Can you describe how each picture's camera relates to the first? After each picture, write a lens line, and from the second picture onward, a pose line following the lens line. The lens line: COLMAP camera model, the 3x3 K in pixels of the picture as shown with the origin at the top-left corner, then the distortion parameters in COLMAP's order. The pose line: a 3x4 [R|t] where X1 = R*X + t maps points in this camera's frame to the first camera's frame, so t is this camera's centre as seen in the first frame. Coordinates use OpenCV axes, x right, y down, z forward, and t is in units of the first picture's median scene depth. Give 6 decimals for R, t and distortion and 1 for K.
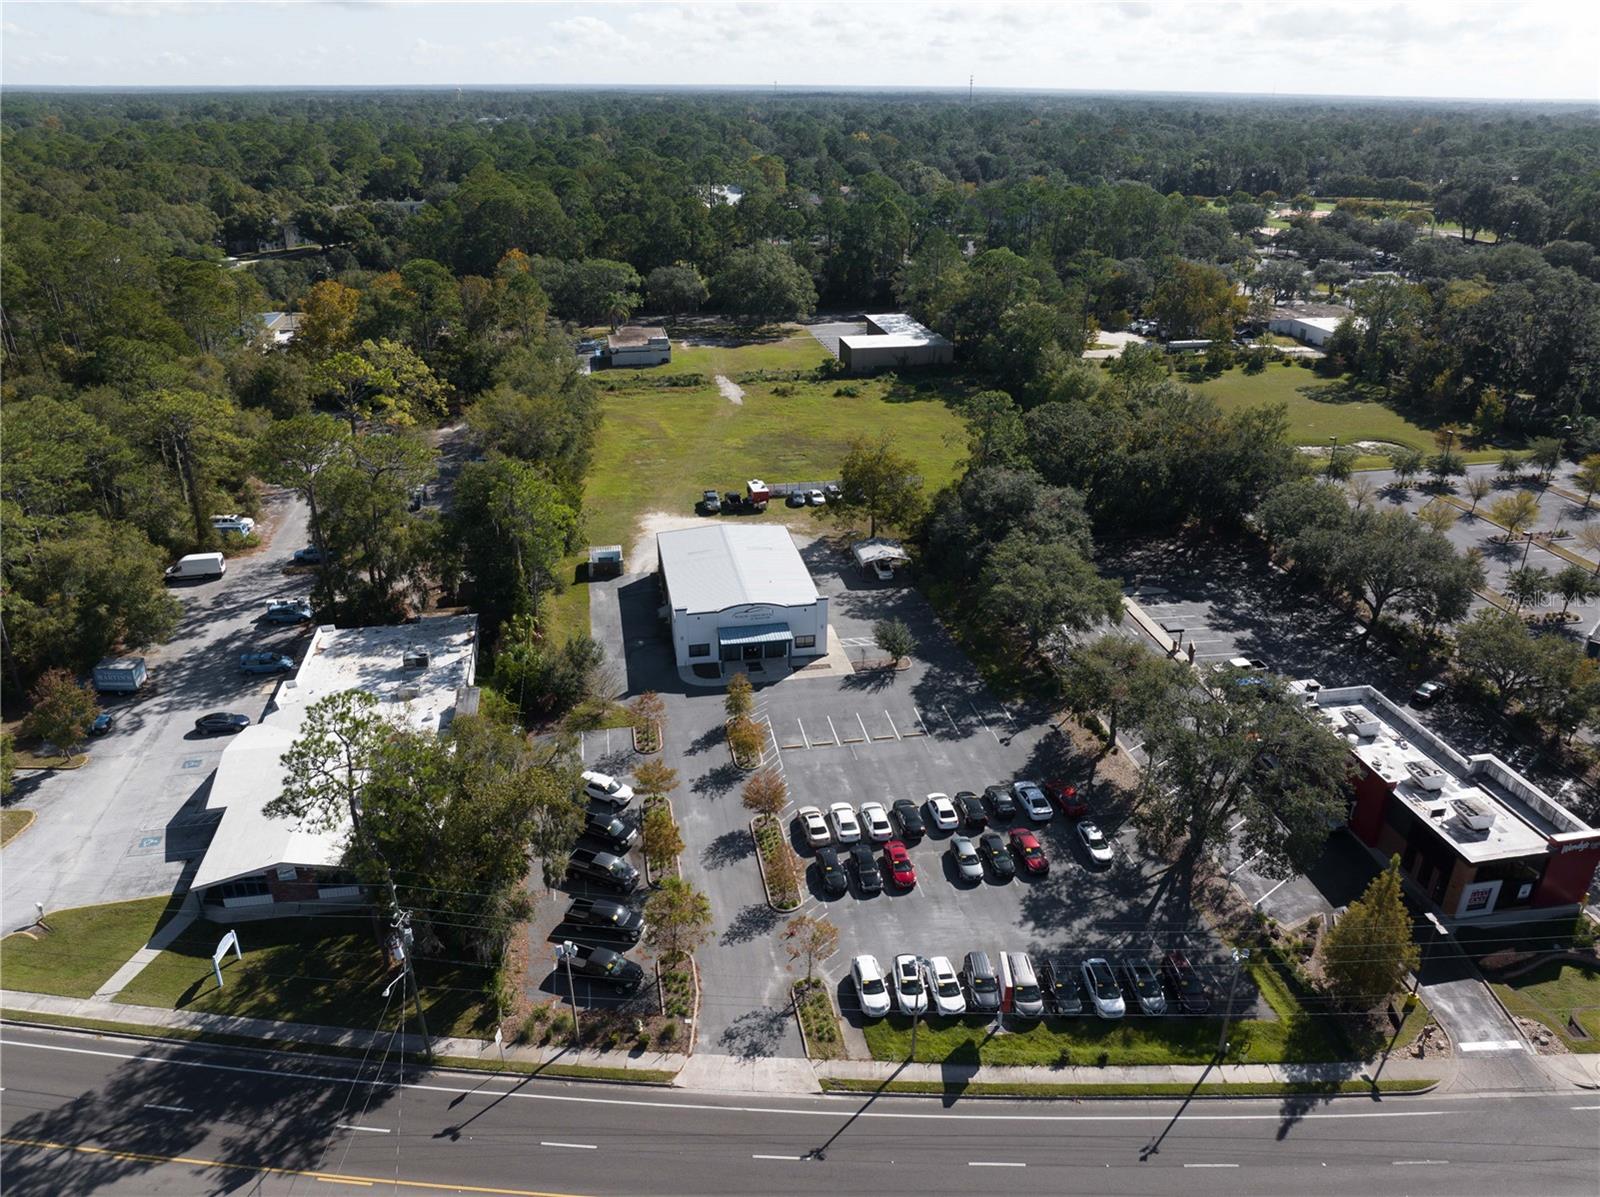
lens RADIAL K [[1128.9, 0, 796.7], [0, 1128.9, 593.5], [0, 0, 1]] dist [-0.044207, 0.009762]
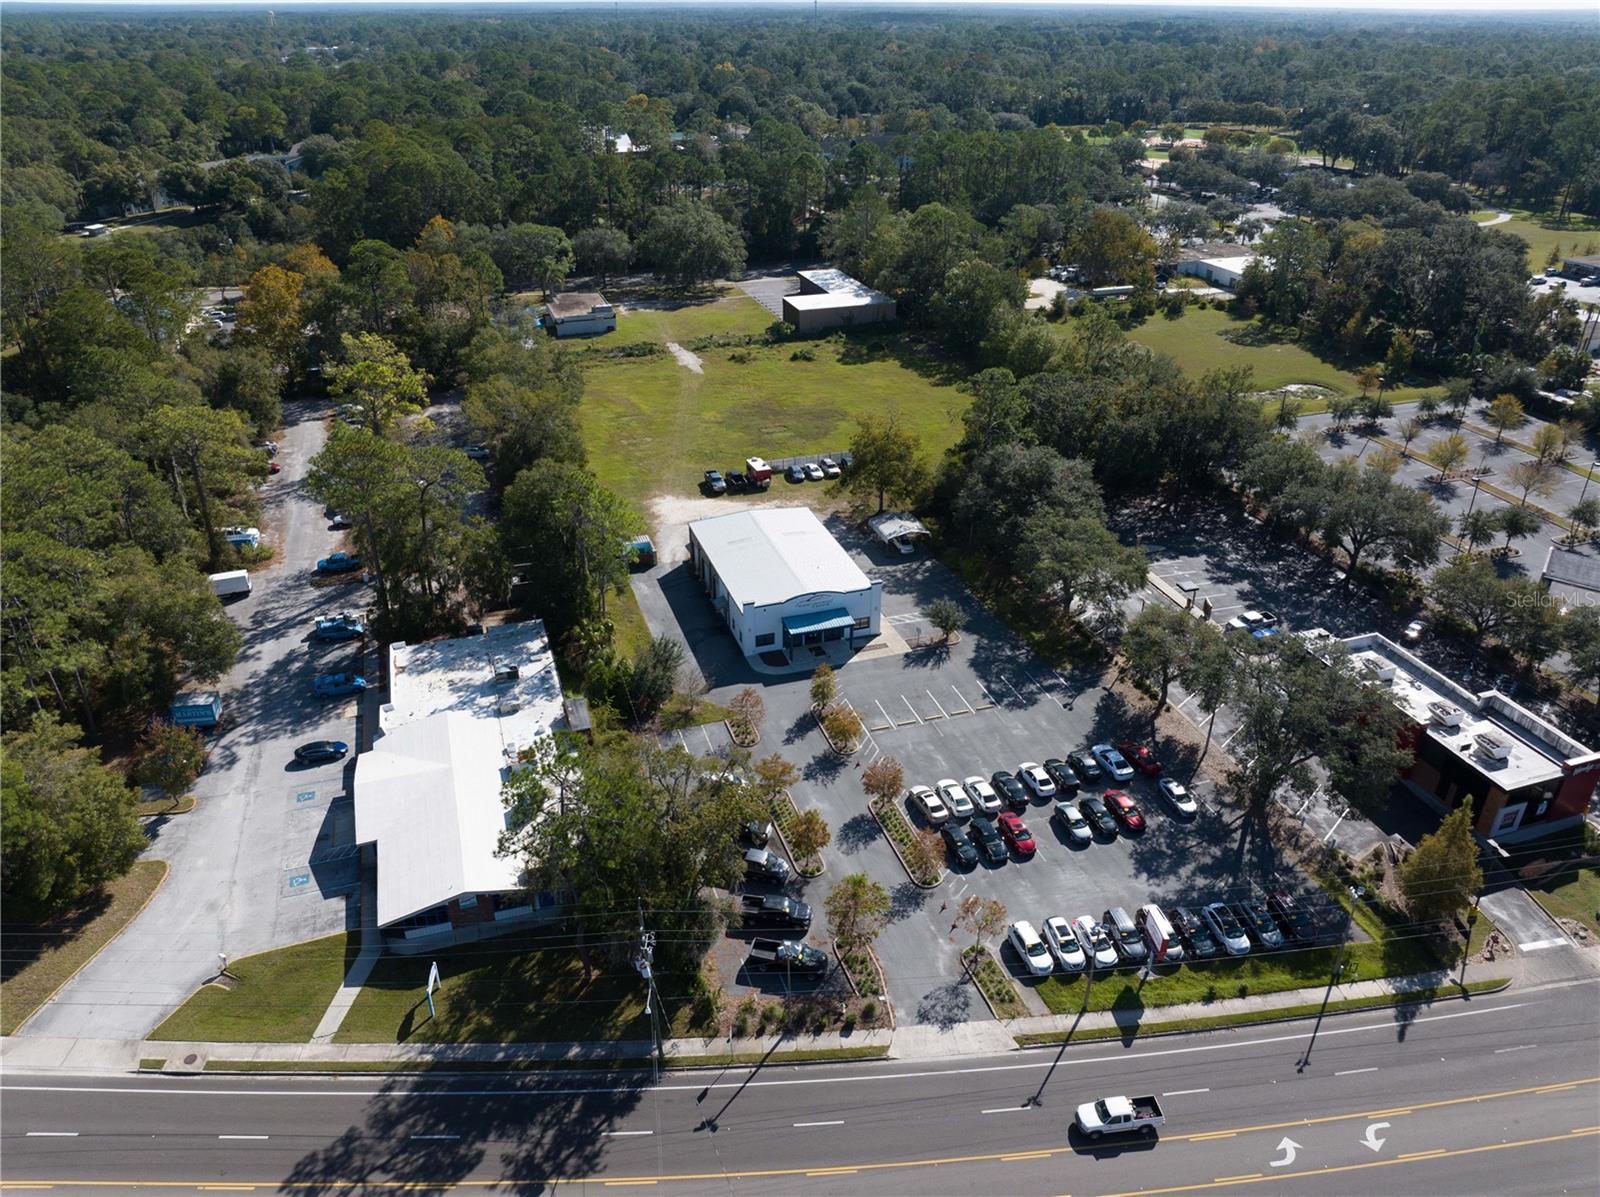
lens RADIAL K [[1127.7, 0, 796.4], [0, 1127.7, 593.8], [0, 0, 1]] dist [-0.036312, -0.001789]
pose [[0.990752, -0.067936, 0.117454, -0.175942], [0.060357, 0.995931, 0.066921, -0.059951], [-0.121522, -0.059213, 0.990821, -0.041313]]
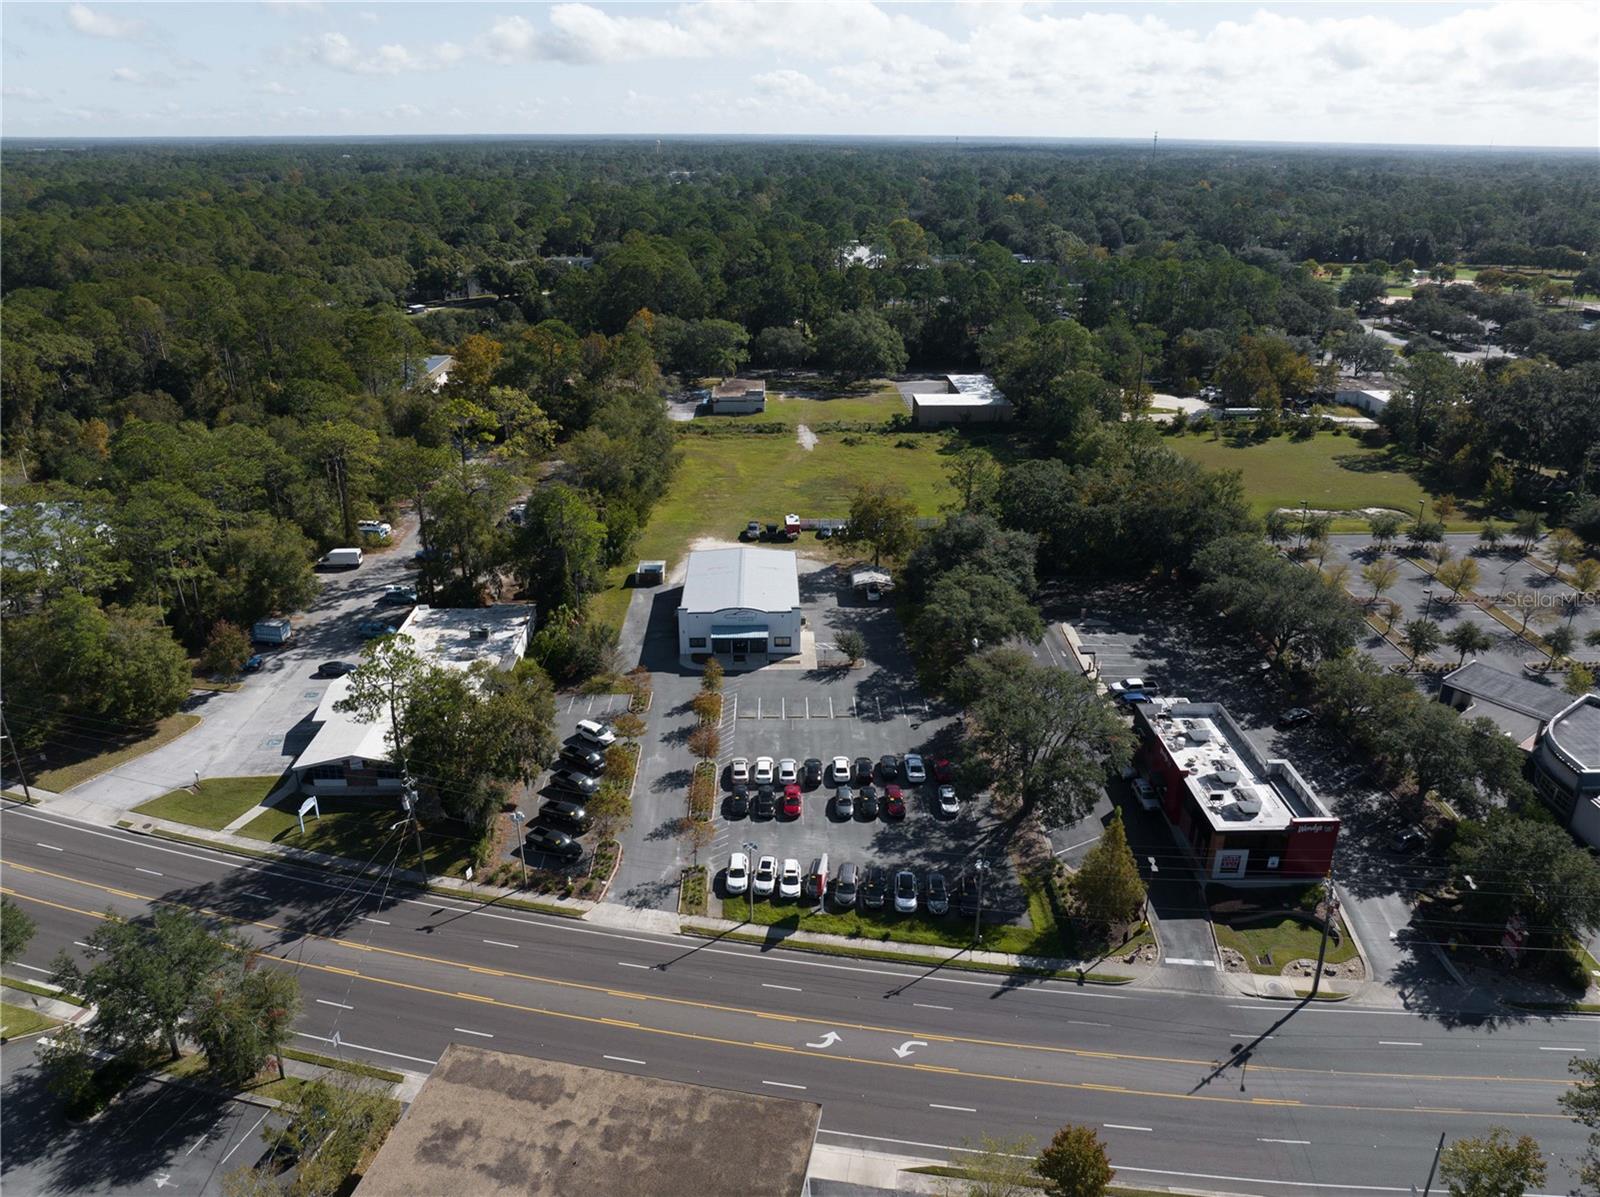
lens RADIAL K [[1127.7, 0, 796.4], [0, 1127.7, 593.8], [0, 0, 1]] dist [-0.036312, -0.001789]
pose [[0.987075, 0.059028, -0.148990, 0.206742], [-0.064671, 0.997350, -0.033320, 0.030333], [0.146629, 0.042525, 0.988277, -0.237665]]
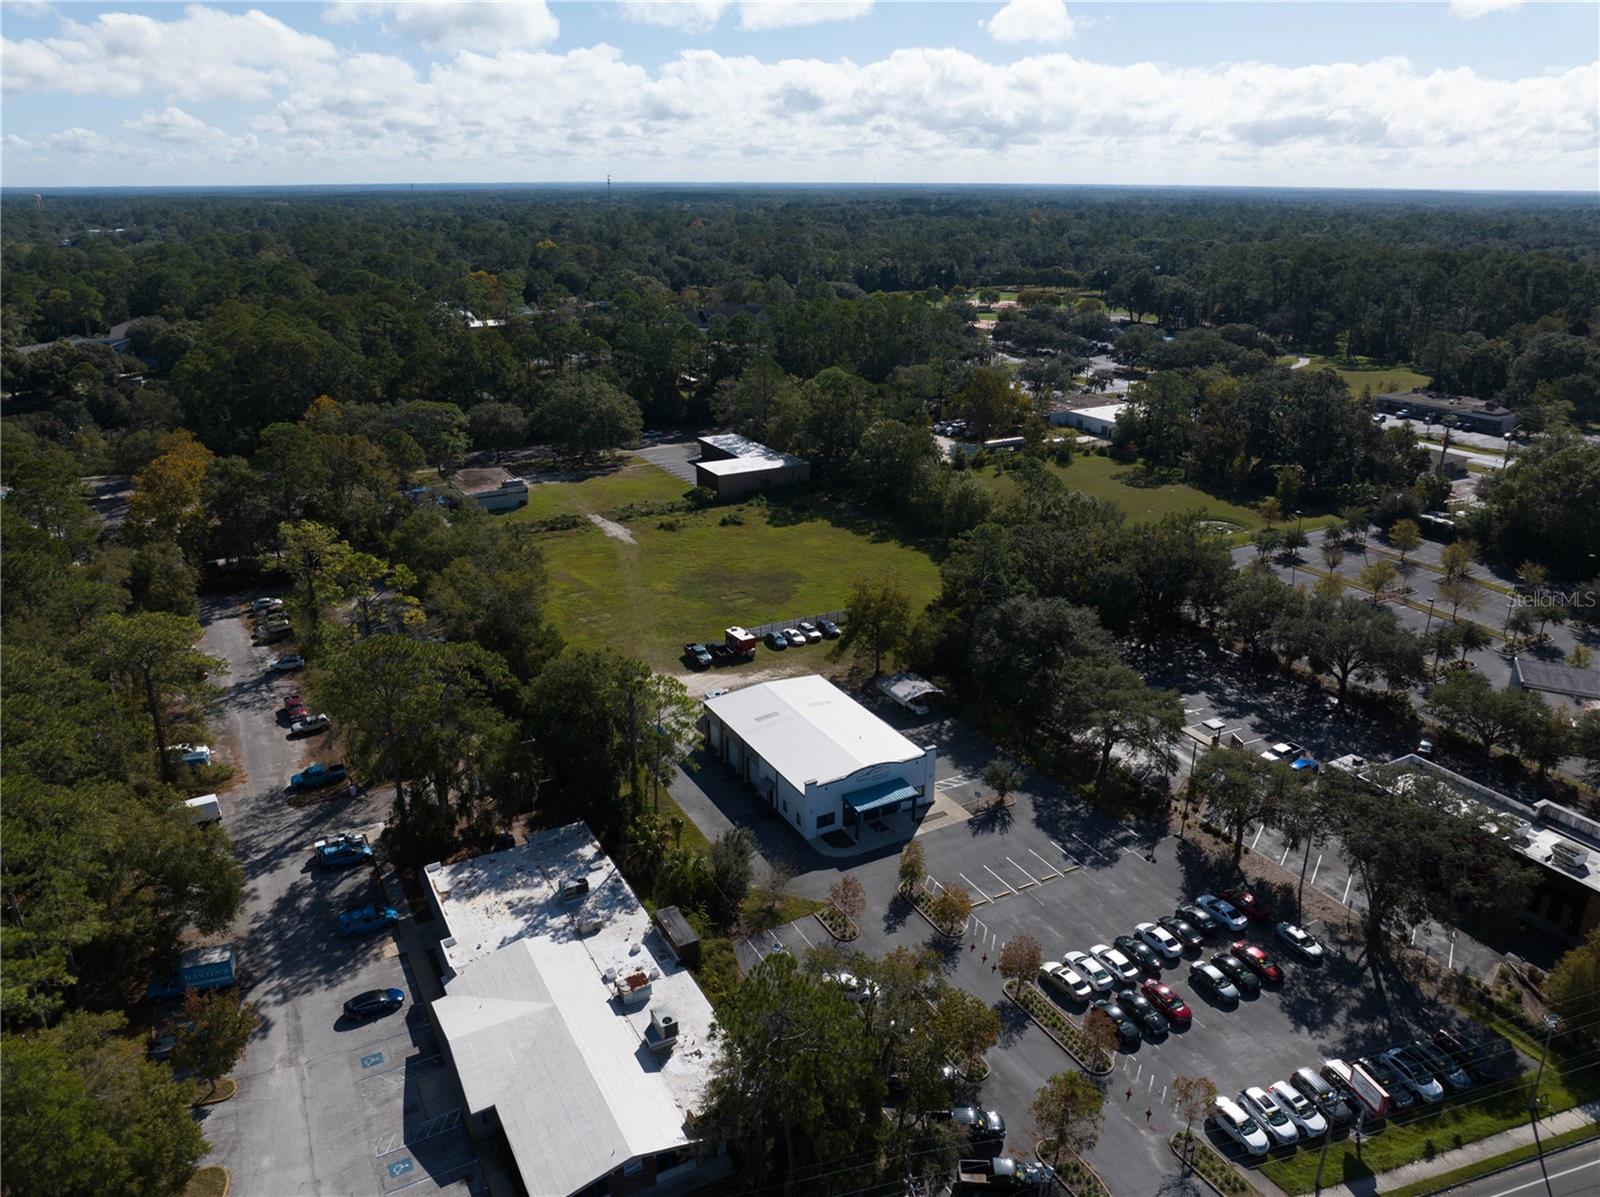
lens RADIAL K [[1127.7, 0, 796.4], [0, 1127.7, 593.8], [0, 0, 1]] dist [-0.036312, -0.001789]
pose [[0.949930, -0.113798, 0.291002, -0.371872], [0.134723, 0.989473, -0.052841, -0.096324], [-0.281926, 0.089400, 0.955262, 0.043726]]
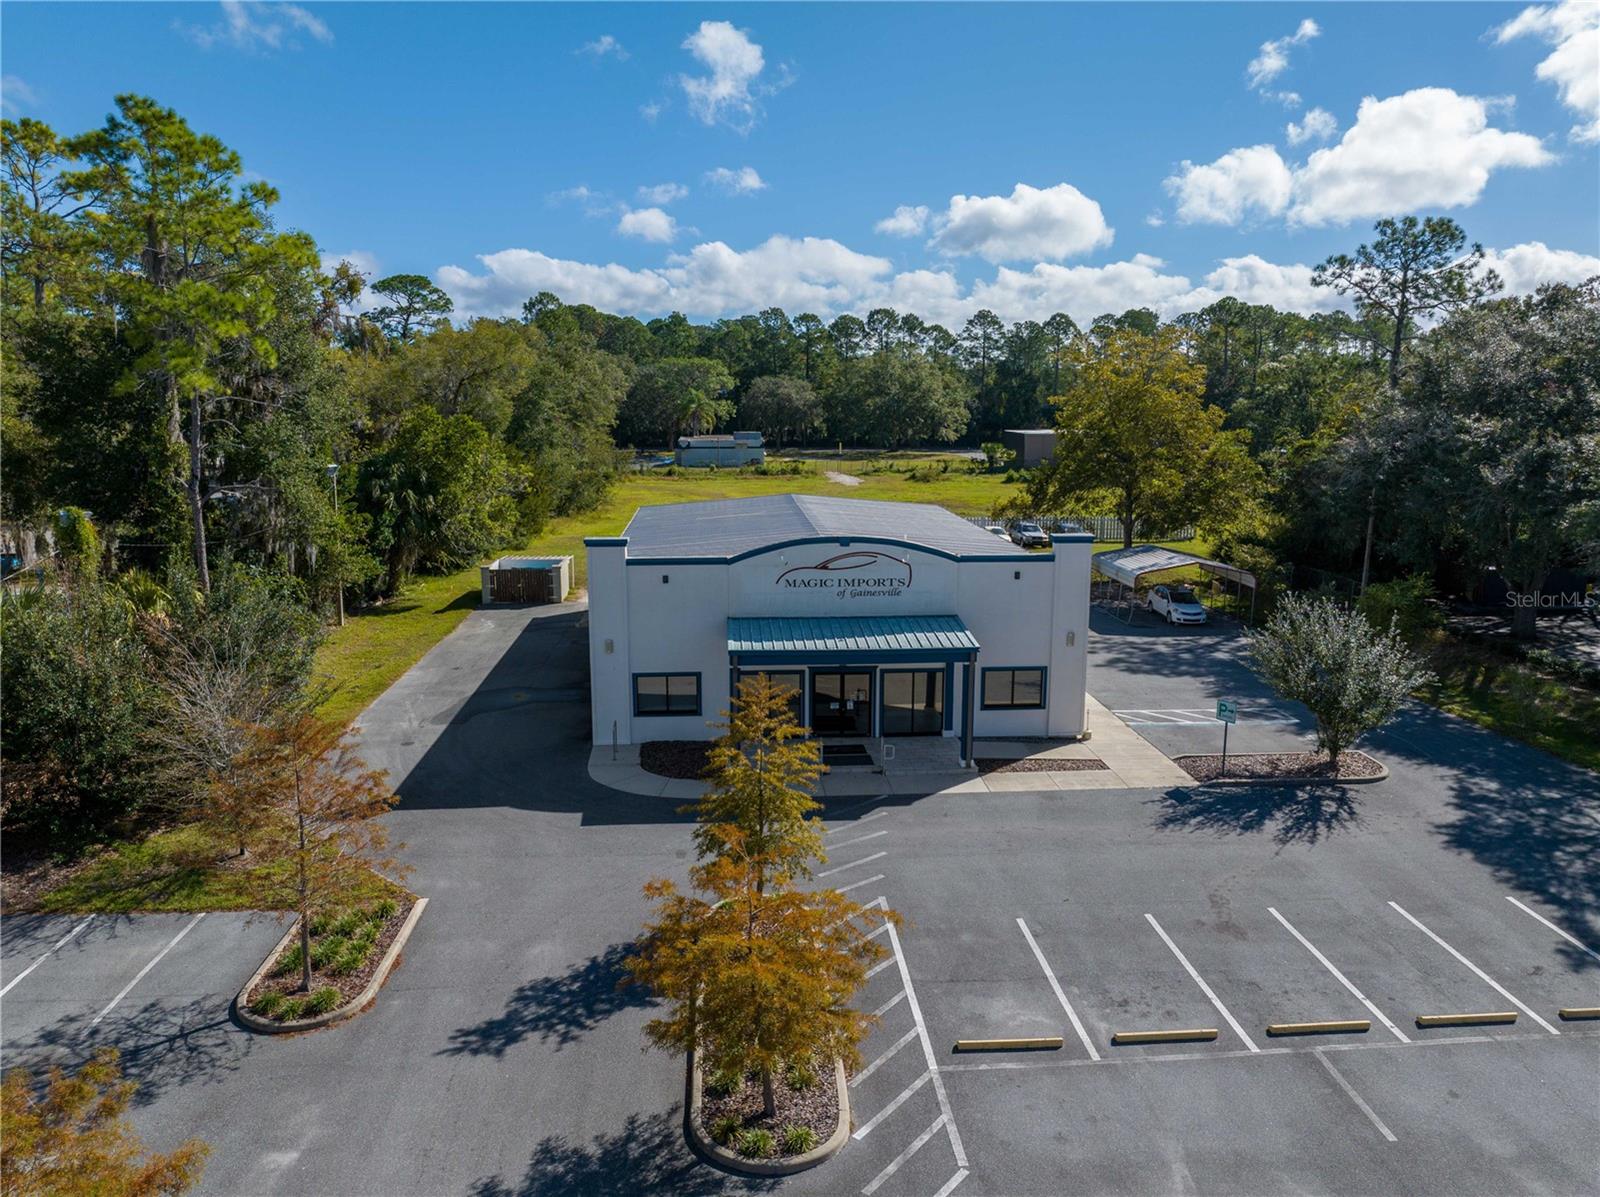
lens RADIAL K [[1128.7, 0, 800.0], [0, 1128.7, 598.5], [0, 0, 1]] dist [-0.042602, 0.004579]
pose [[0.993512, 0.015609, -0.112651, -0.016594], [-0.042957, 0.968662, -0.244639, 0.097140], [0.105302, 0.247891, 0.963048, 0.694626]]
